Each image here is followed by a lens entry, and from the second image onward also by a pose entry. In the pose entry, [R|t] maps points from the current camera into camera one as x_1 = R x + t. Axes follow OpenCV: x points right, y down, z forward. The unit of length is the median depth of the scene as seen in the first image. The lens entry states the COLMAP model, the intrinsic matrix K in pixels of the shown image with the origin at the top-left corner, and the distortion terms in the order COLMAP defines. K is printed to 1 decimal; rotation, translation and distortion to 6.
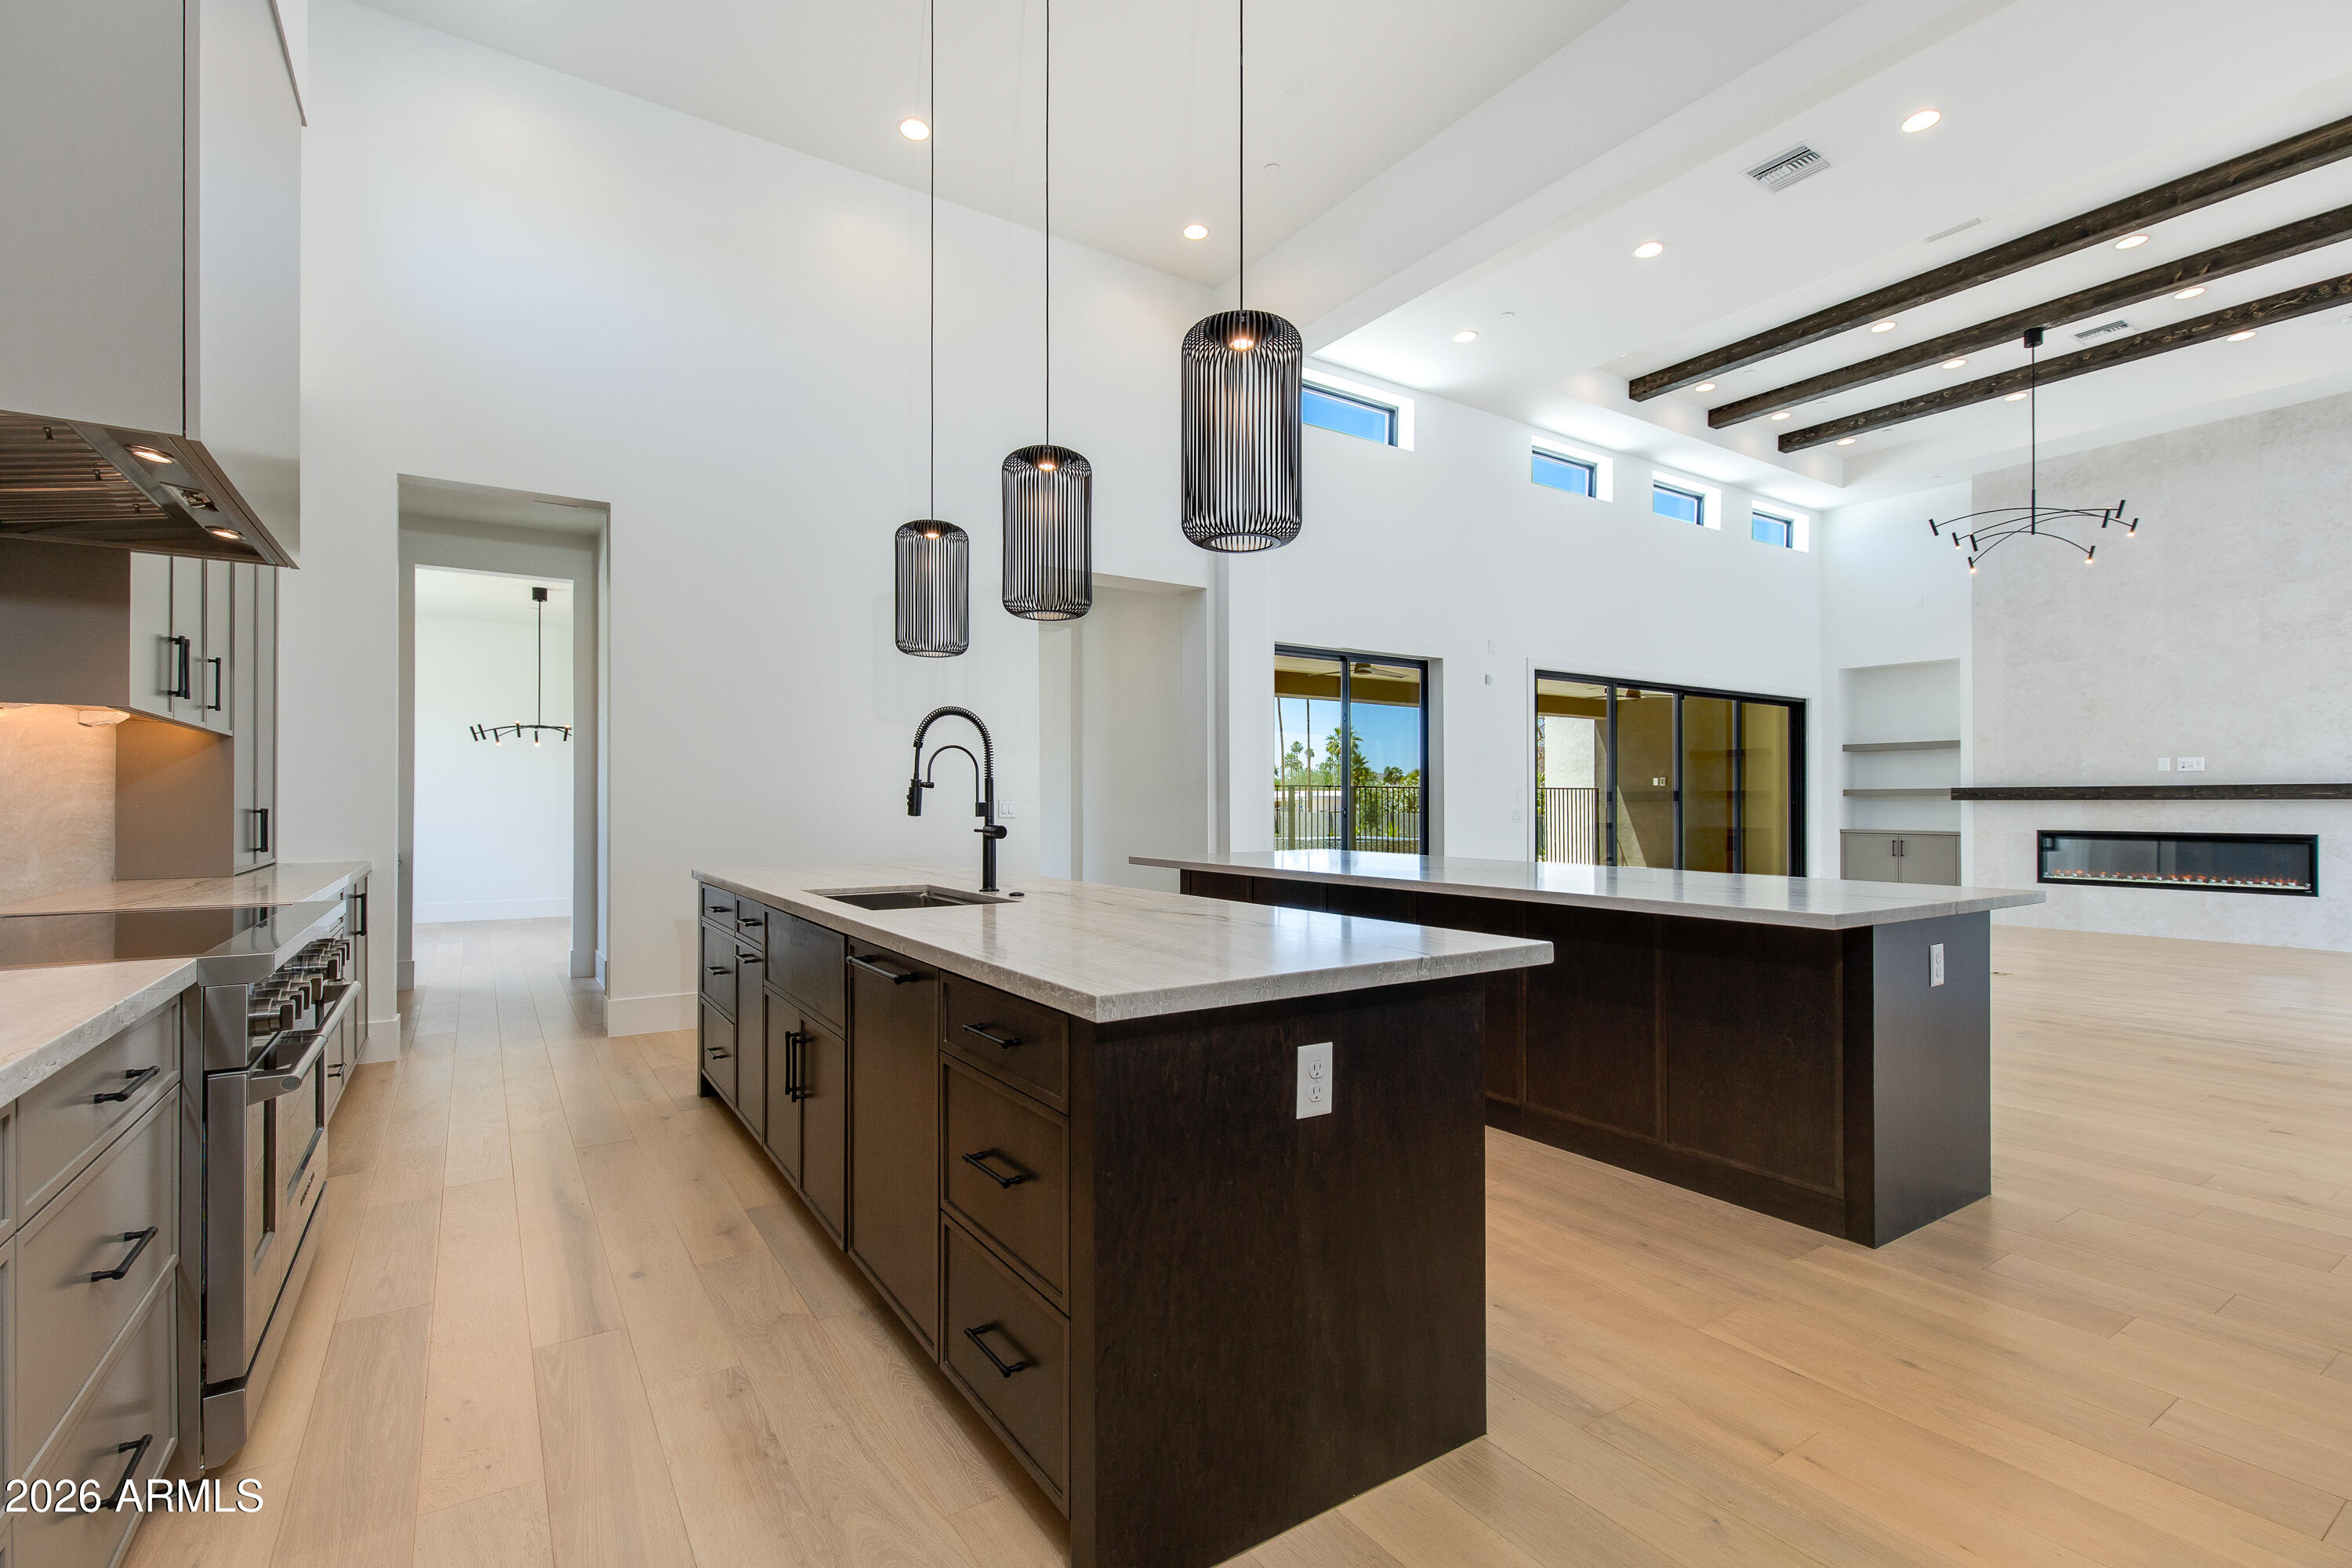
lens RADIAL K [[1062.1, 0, 1169.1], [0, 1062.1, 791.8], [0, 0, 1]] dist [0.001336, 0.001513]
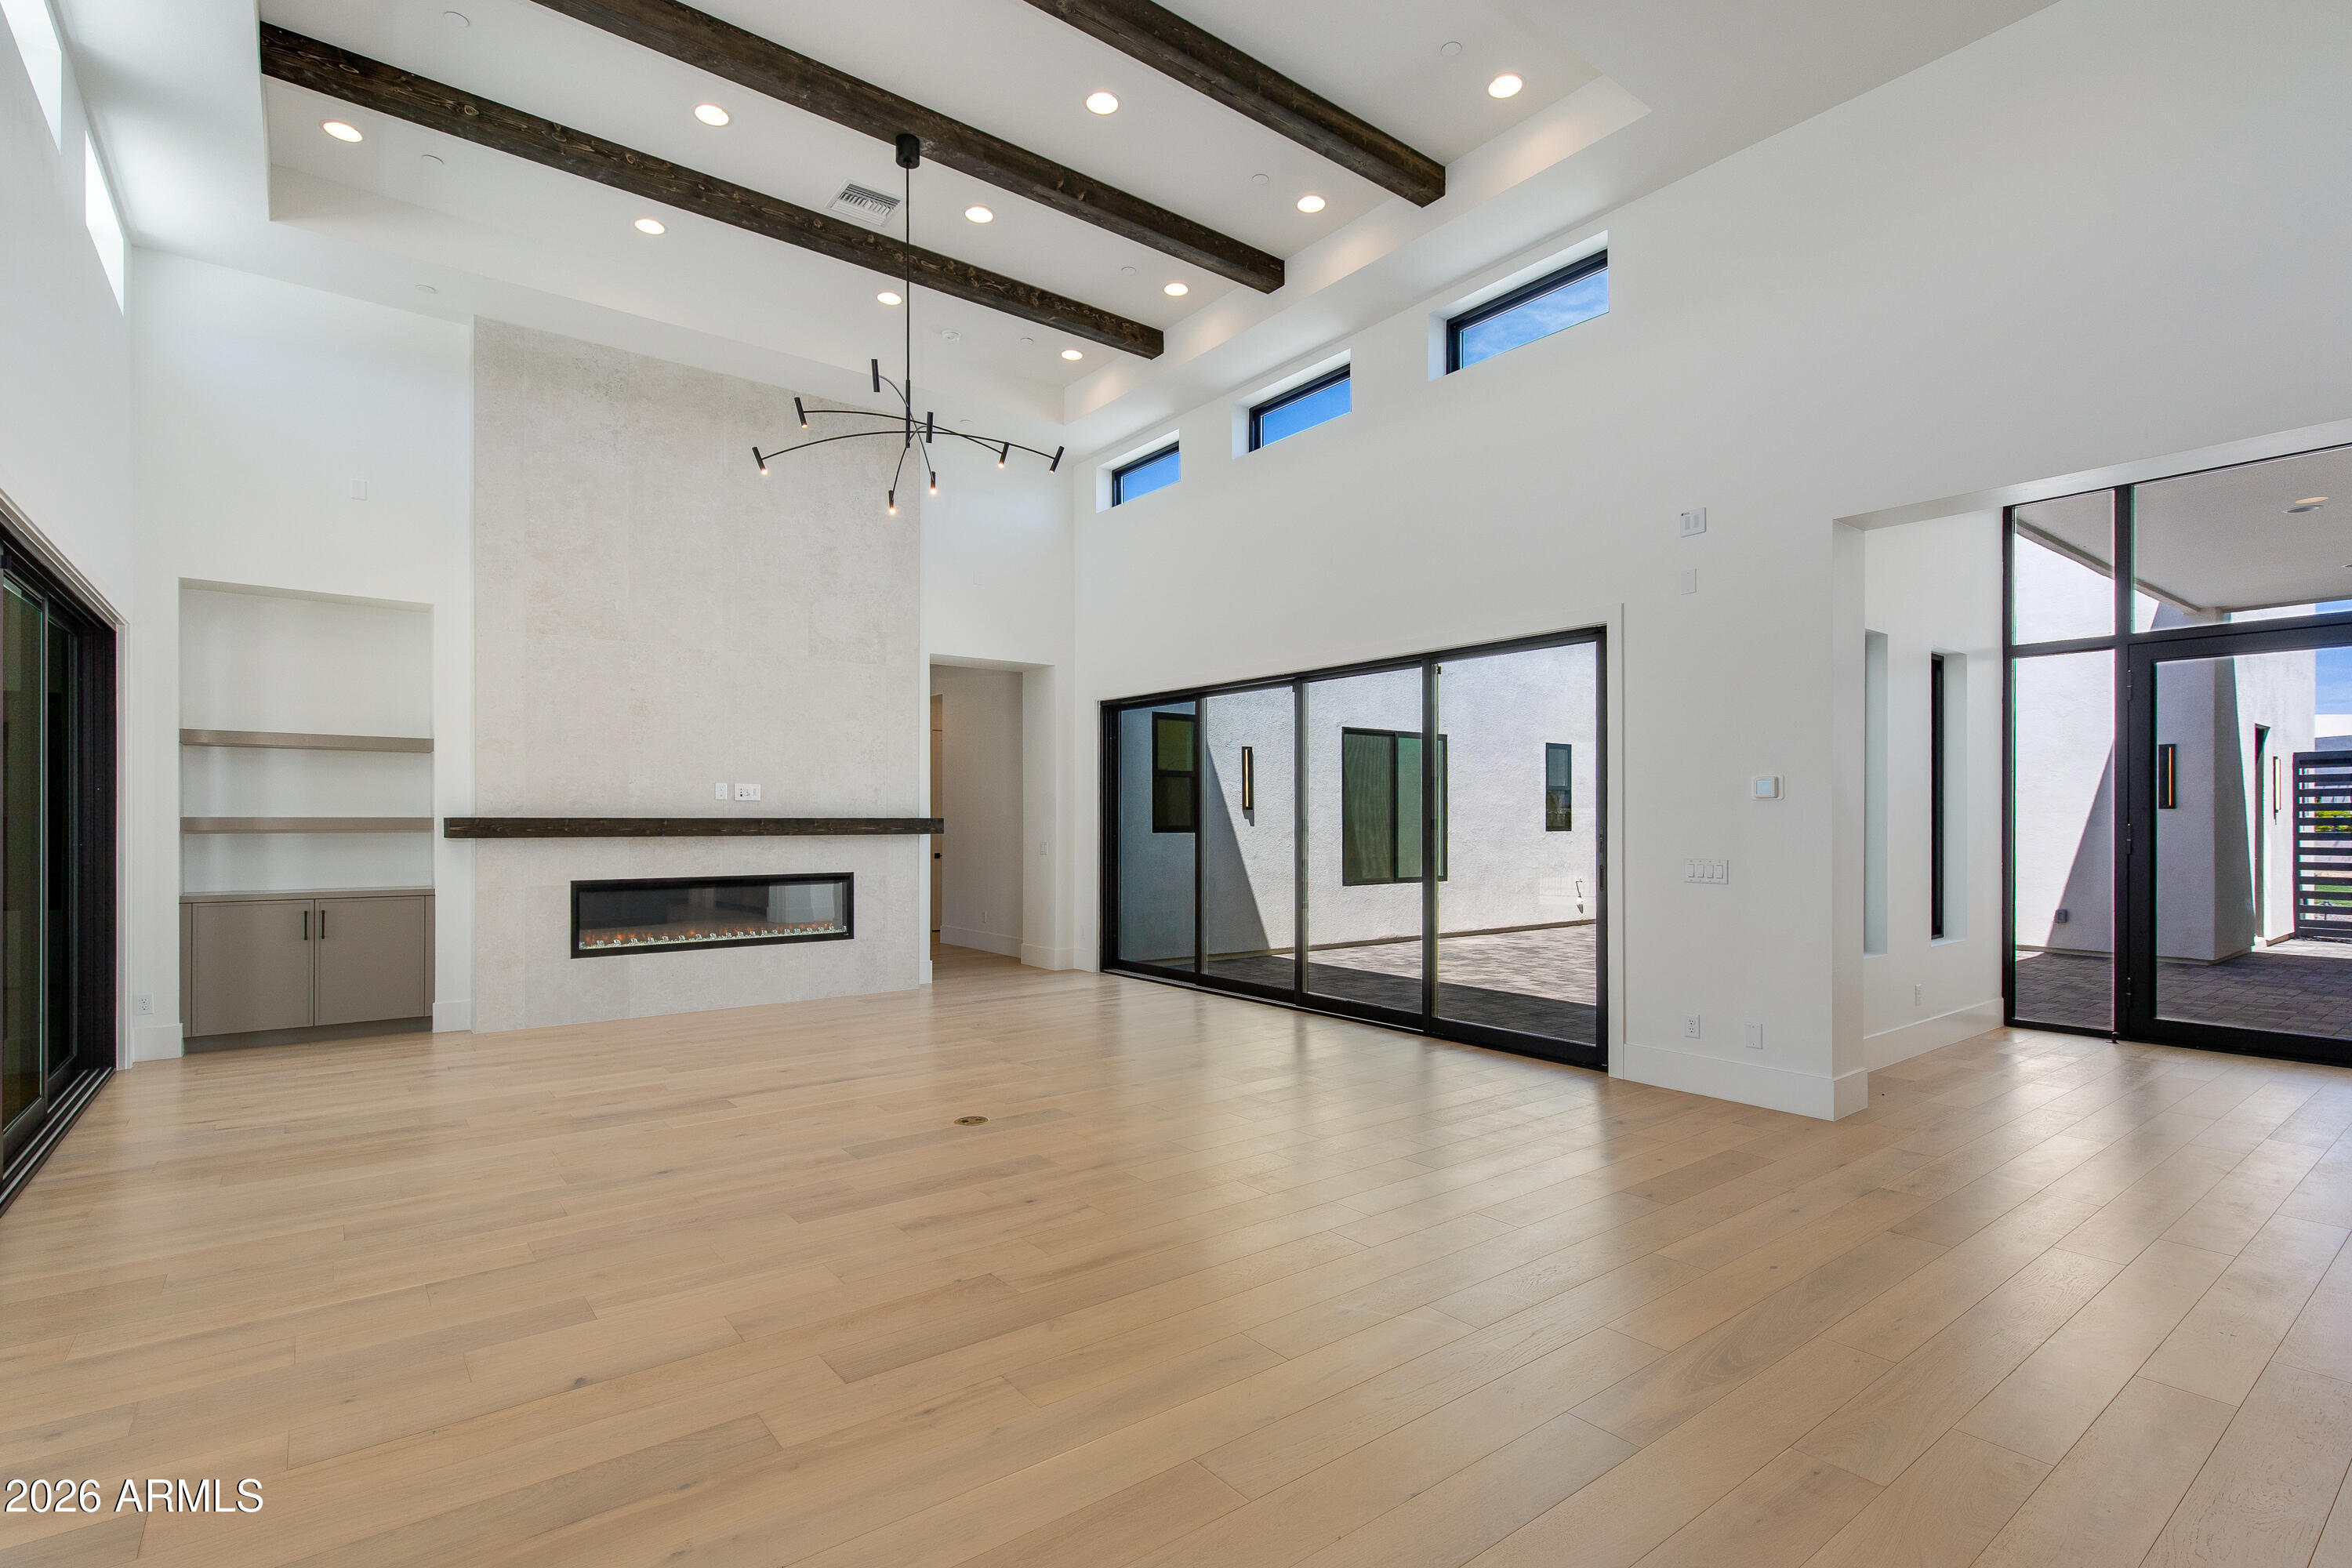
lens RADIAL K [[1103.7, 0, 1226.3], [0, 1103.7, 812.8], [0, 0, 1]] dist [0.017521, -0.002172]
pose [[-0.100324, 0.006287, 0.994935, 0.077789], [-0.011950, 0.999900, -0.007523, -0.008242], [-0.994883, -0.012644, -0.100239, 0.745514]]
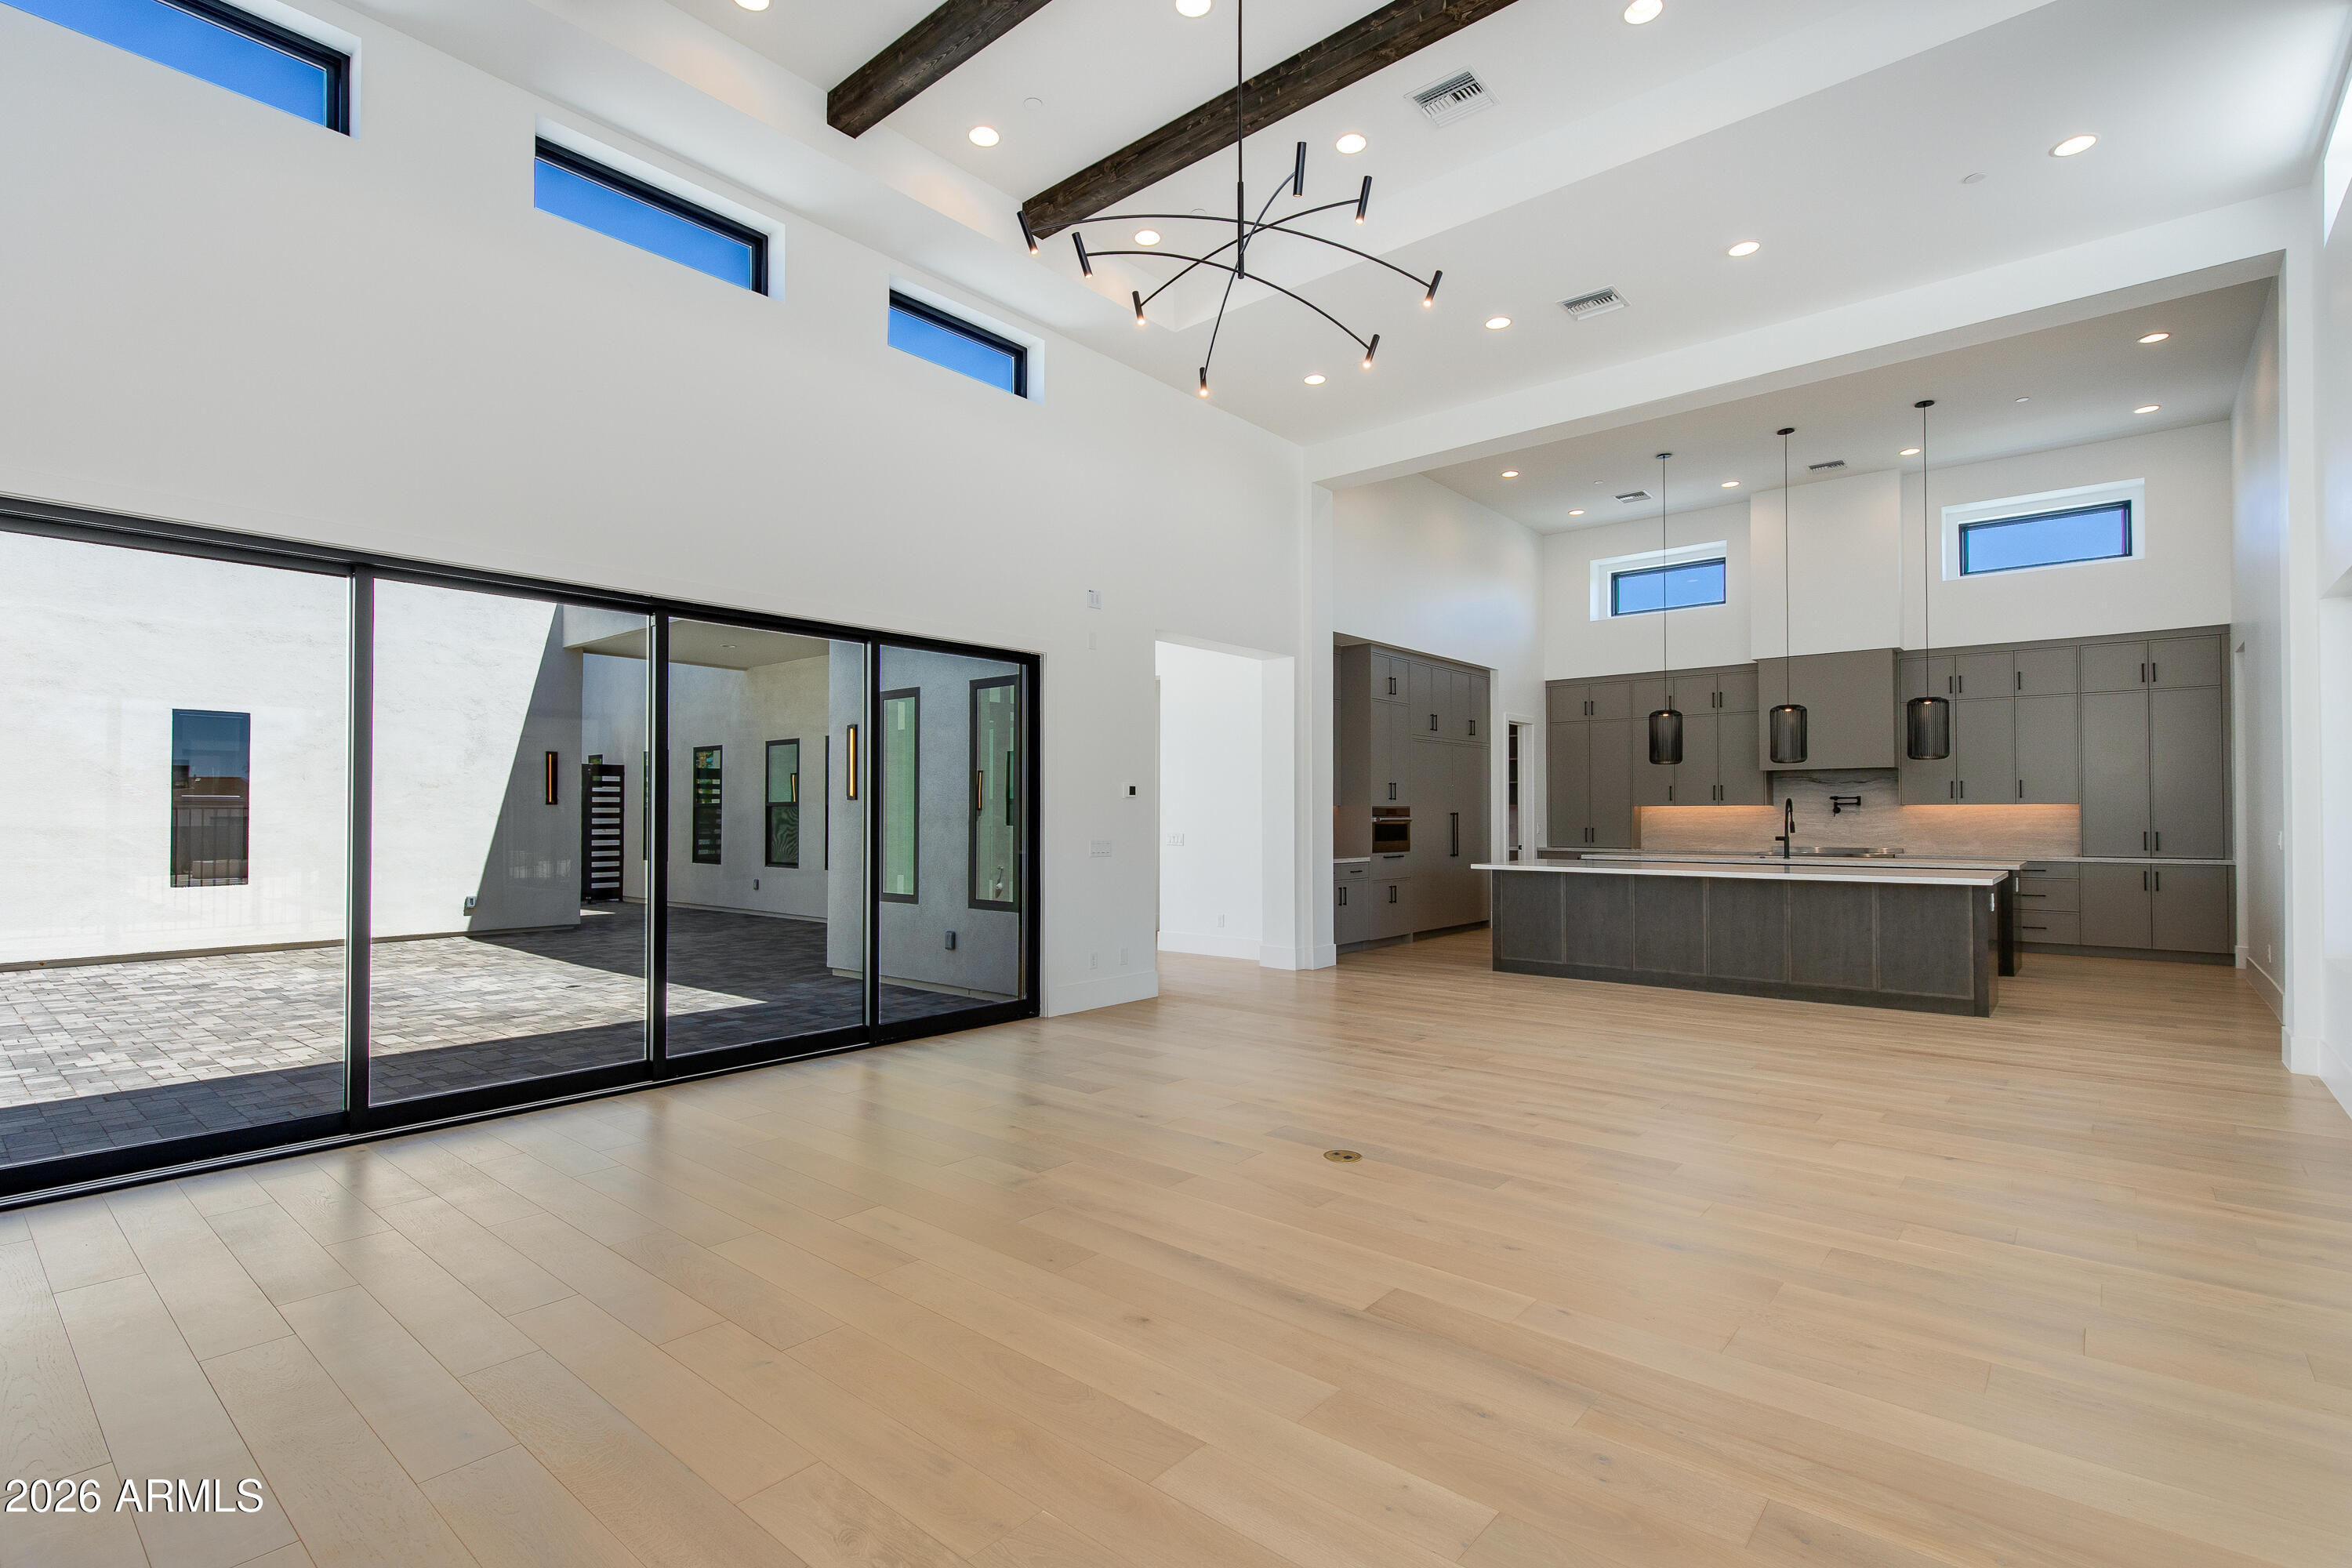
lens RADIAL K [[1062.1, 0, 1165.6], [0, 1062.1, 800.7], [0, 0, 1]] dist [0.001336, 0.001513]
pose [[-0.966049, -0.004633, -0.258319, 0.821860], [0.002355, 0.999640, -0.026735, 0.002394], [0.258350, -0.026436, -0.965690, 1.233238]]
